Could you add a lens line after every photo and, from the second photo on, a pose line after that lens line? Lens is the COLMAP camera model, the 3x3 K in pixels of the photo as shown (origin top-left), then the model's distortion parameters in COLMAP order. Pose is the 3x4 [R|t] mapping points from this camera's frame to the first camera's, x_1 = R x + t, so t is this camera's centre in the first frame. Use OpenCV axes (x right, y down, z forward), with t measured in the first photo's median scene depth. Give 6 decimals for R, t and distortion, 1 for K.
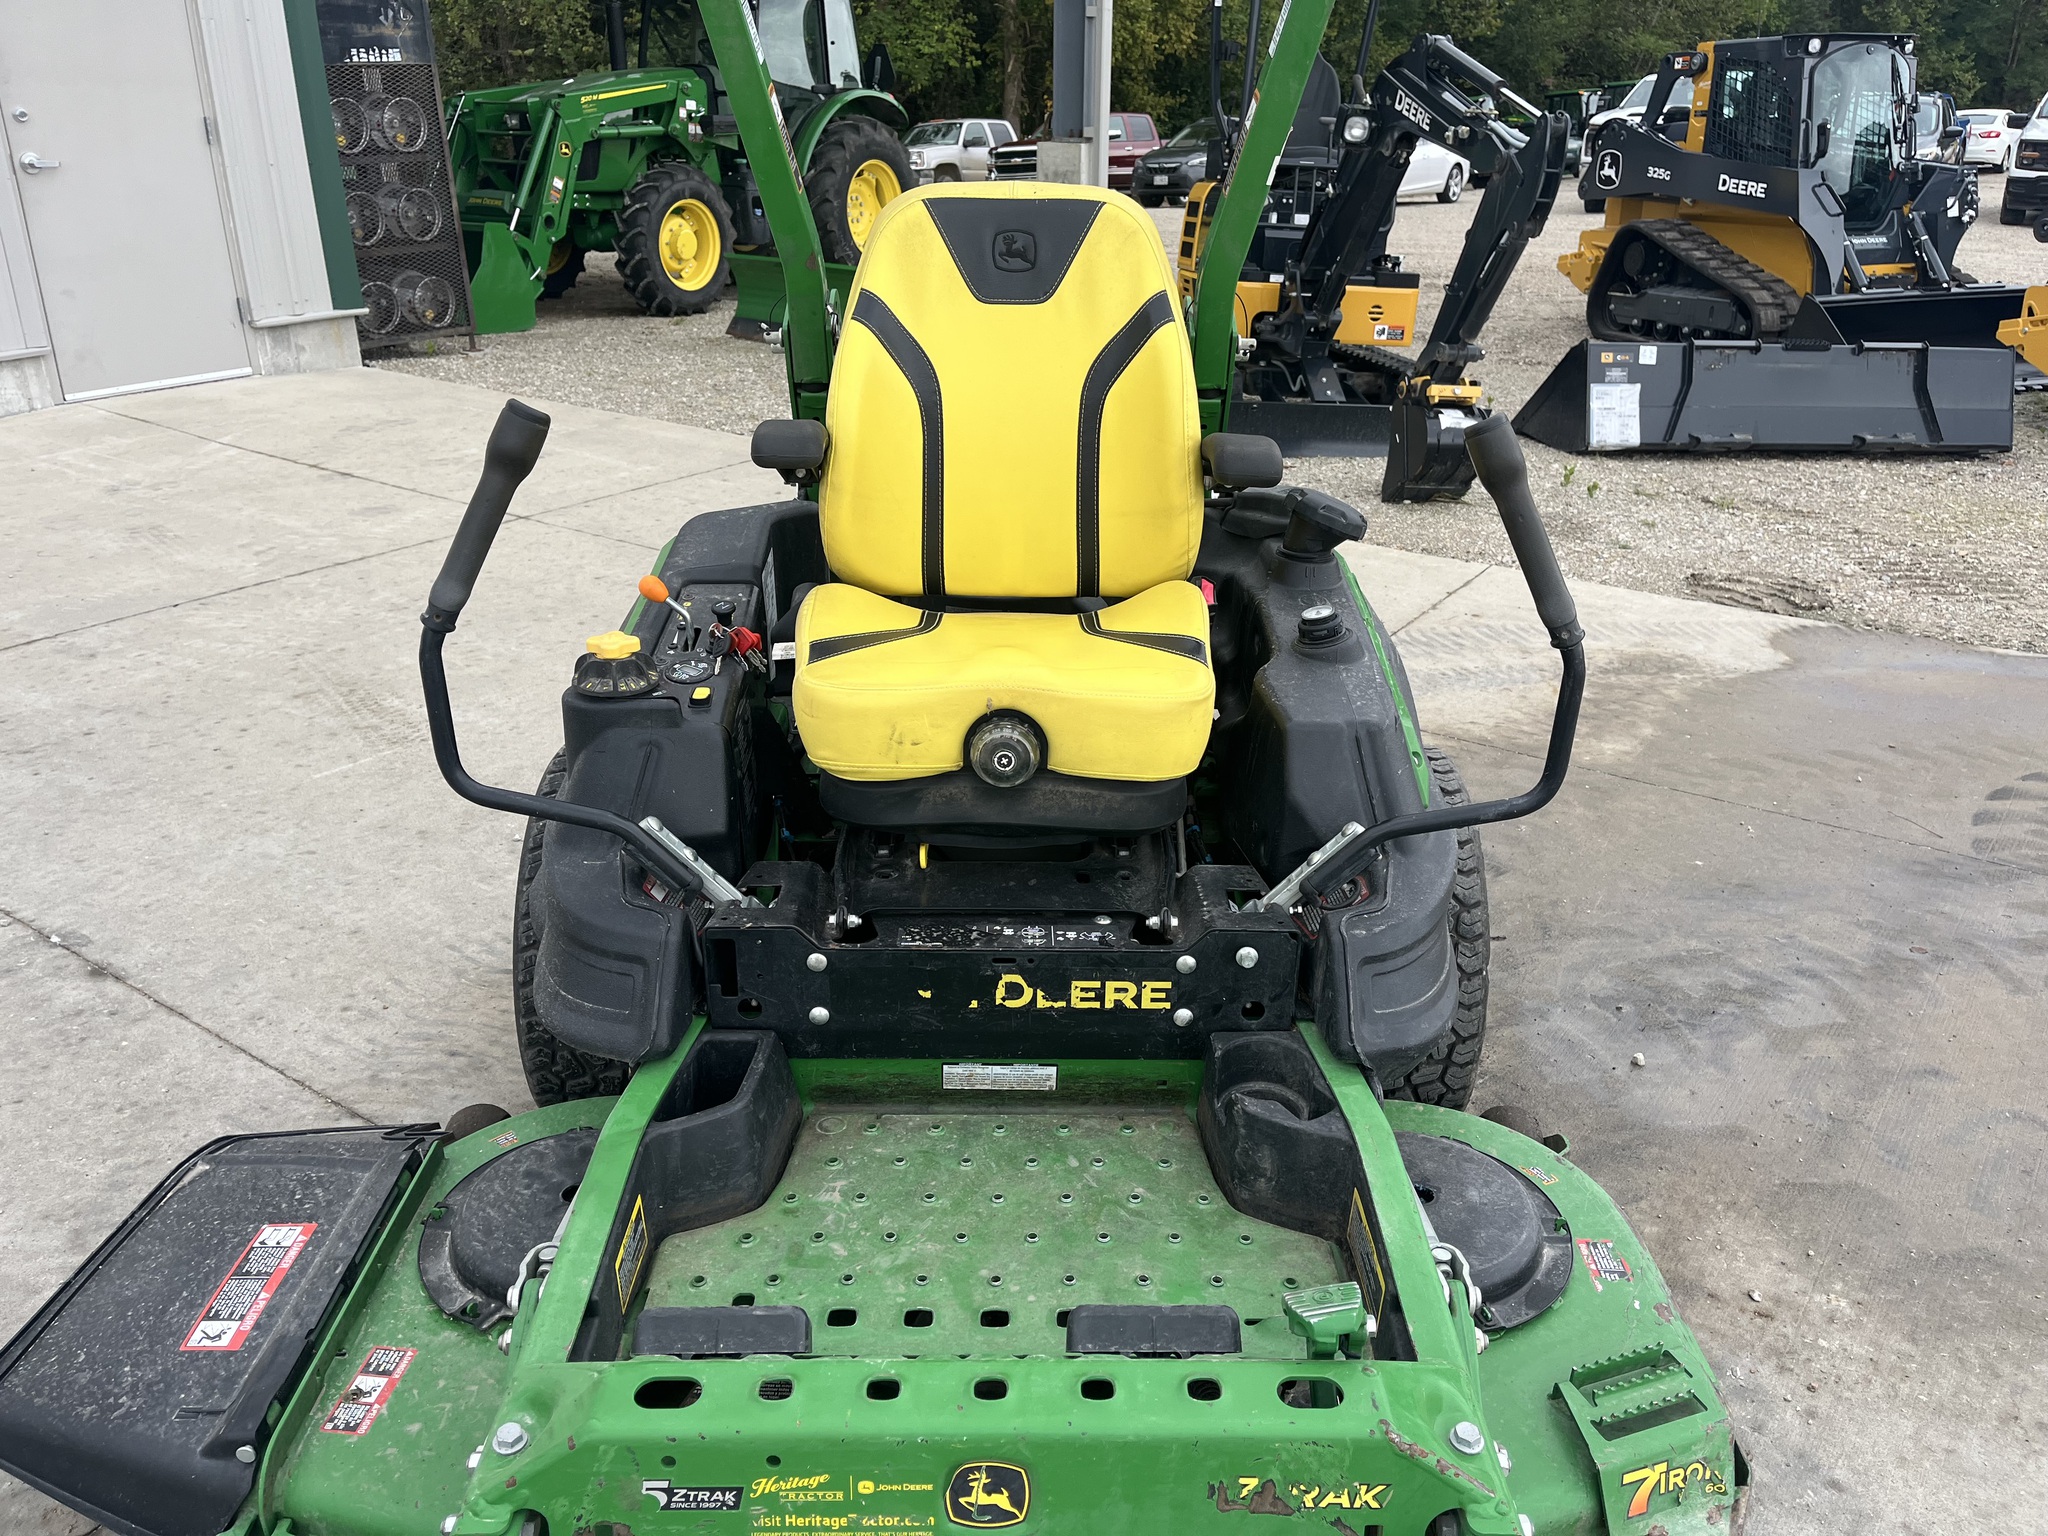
lens RADIAL K [[1550.9, 0, 1042.7], [0, 1550.9, 777.8], [0, 0, 1]] dist [0.070189, -0.092559]
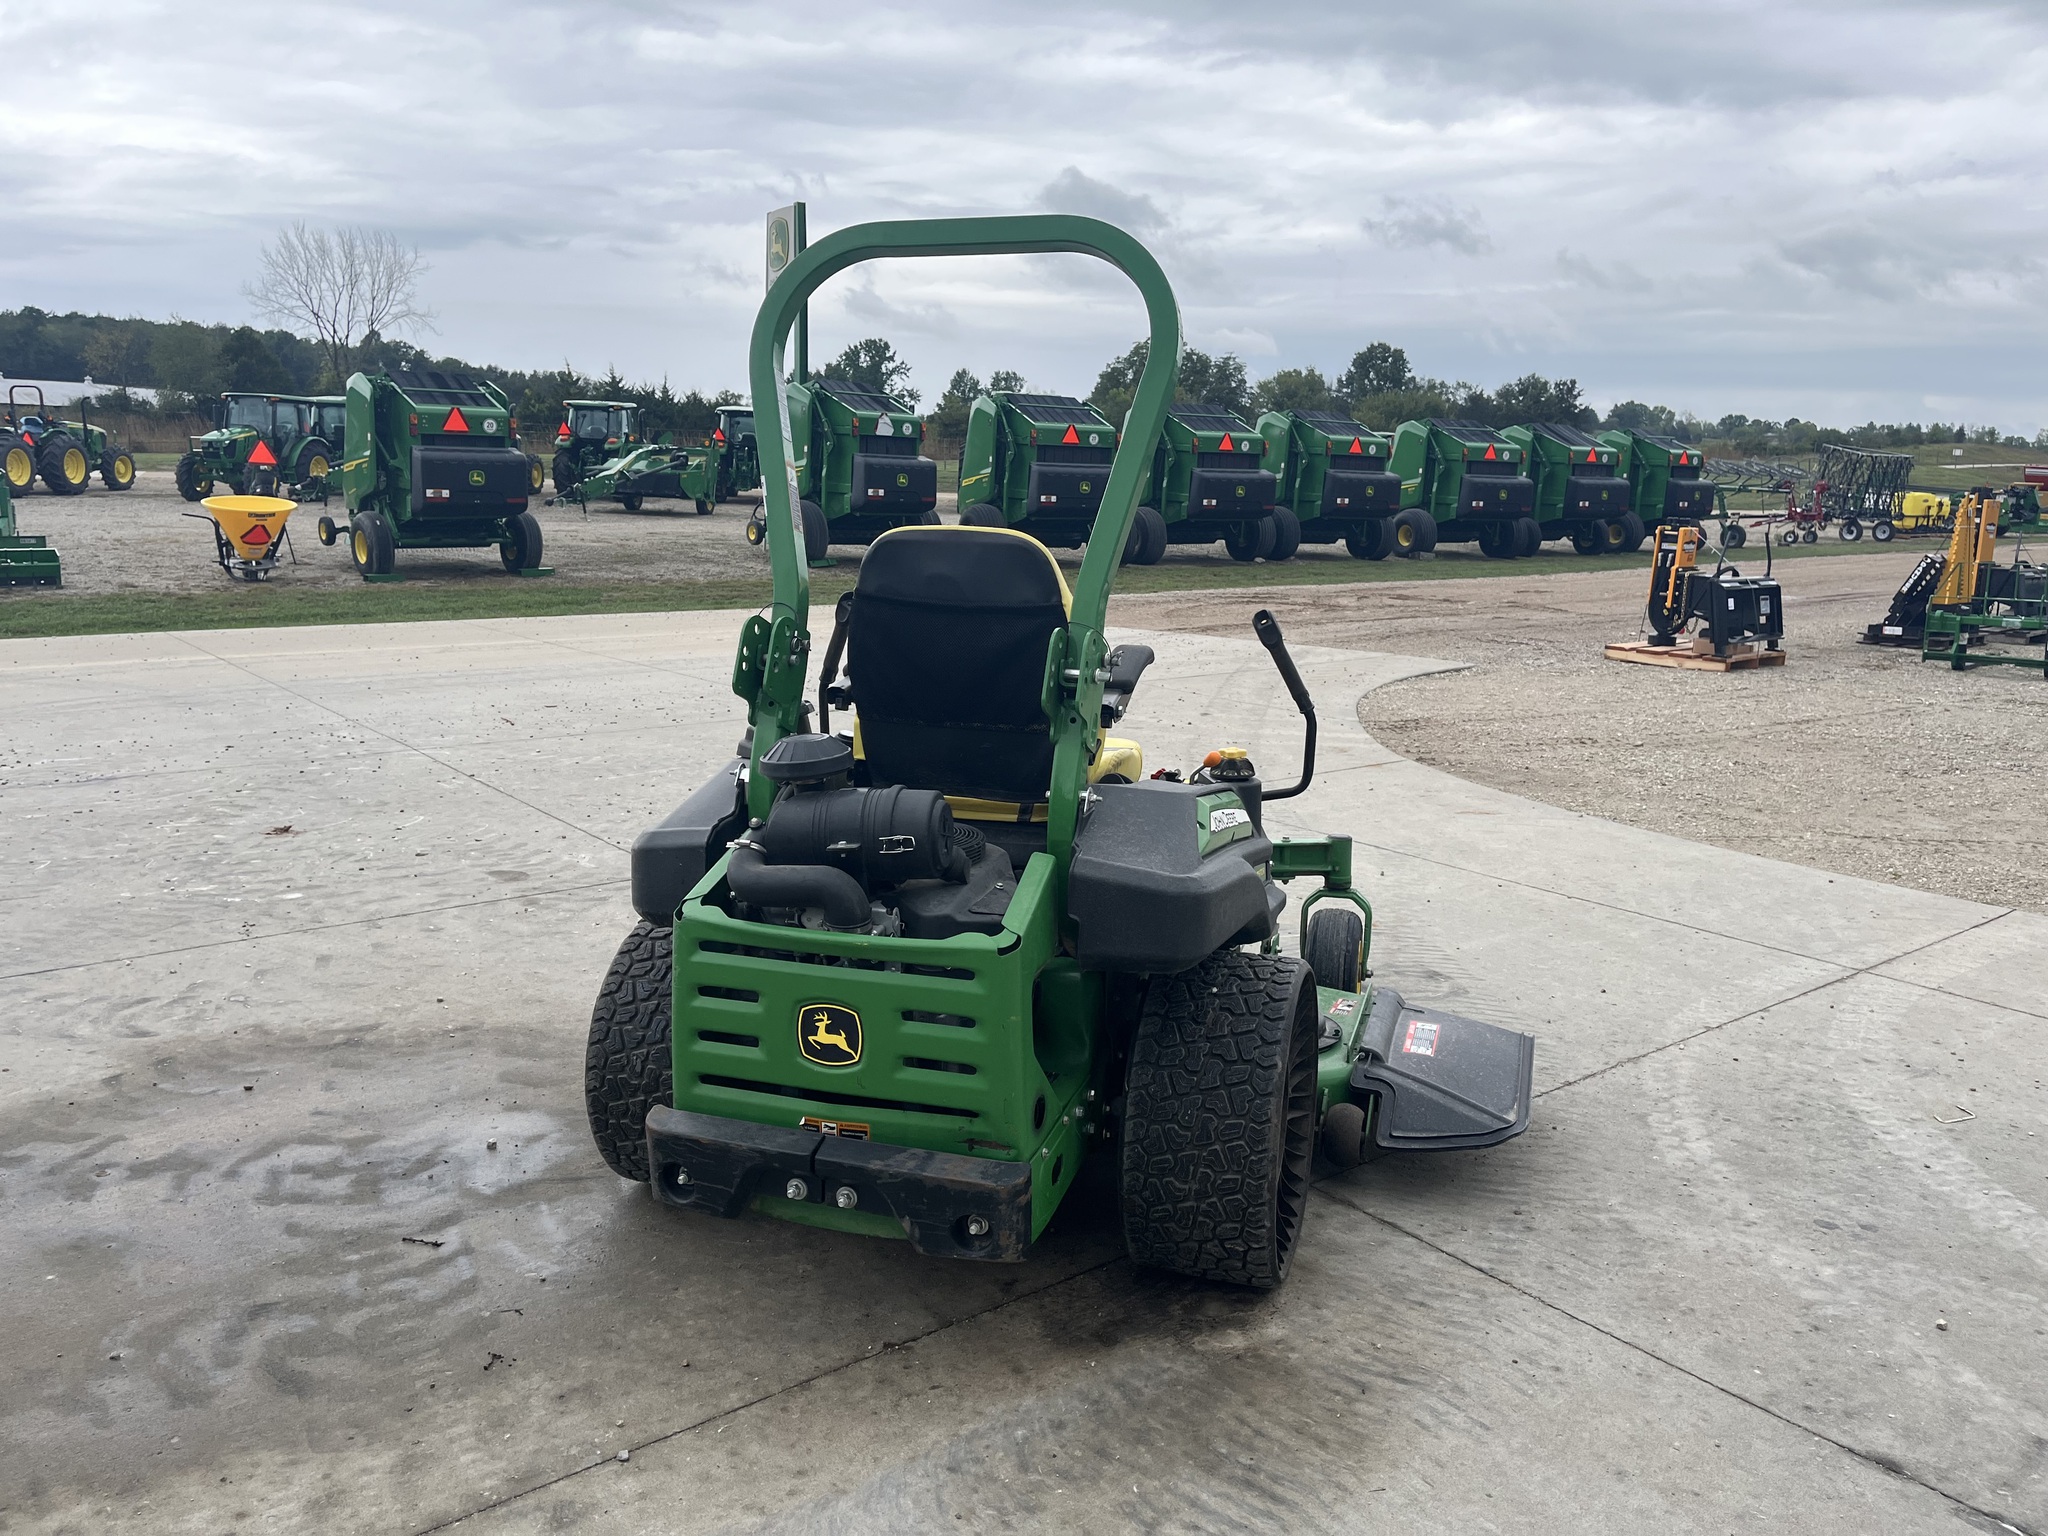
lens RADIAL K [[1550.9, 0, 1037.7], [0, 1550.9, 751.1], [0, 0, 1]] dist [0.070189, -0.092559]
pose [[-0.949392, -0.084520, 0.302509, -0.194994], [0.098896, 0.833690, 0.543305, -0.353837], [-0.298119, 0.545726, -0.783140, 0.799441]]
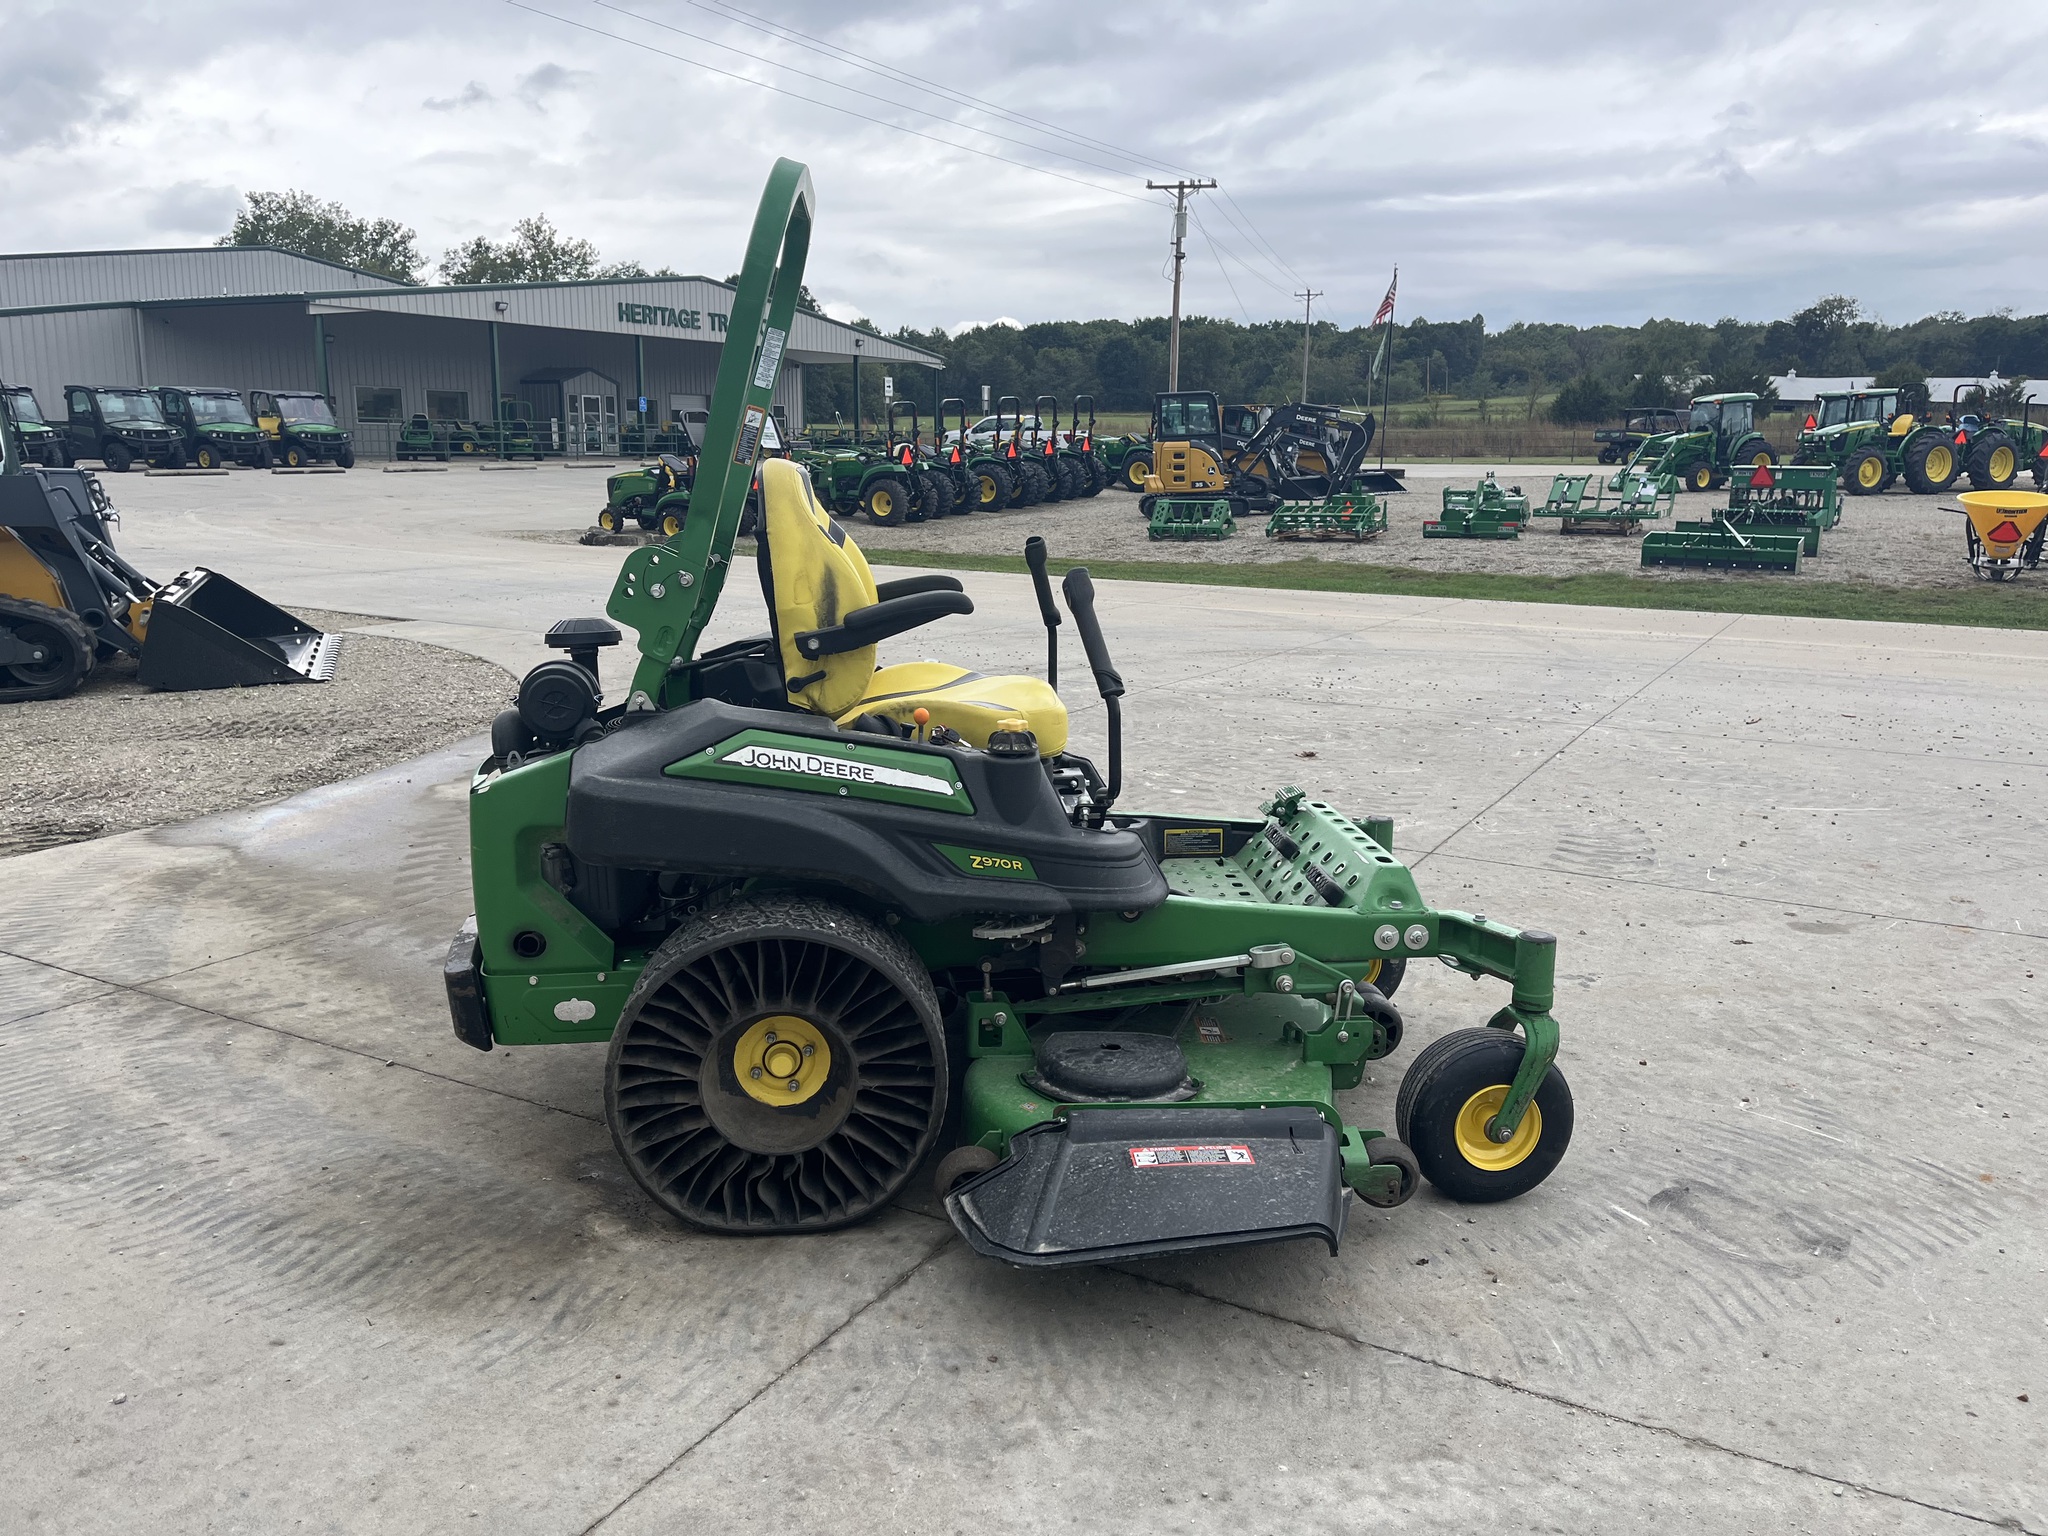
lens RADIAL K [[1550.9, 0, 1040.9], [0, 1550.9, 747.2], [0, 0, 1]] dist [0.070189, -0.092559]
pose [[-0.086325, -0.204392, 0.975075, -0.595443], [0.390453, 0.893491, 0.221858, -0.131688], [-0.916567, 0.399873, 0.002675, 0.311112]]
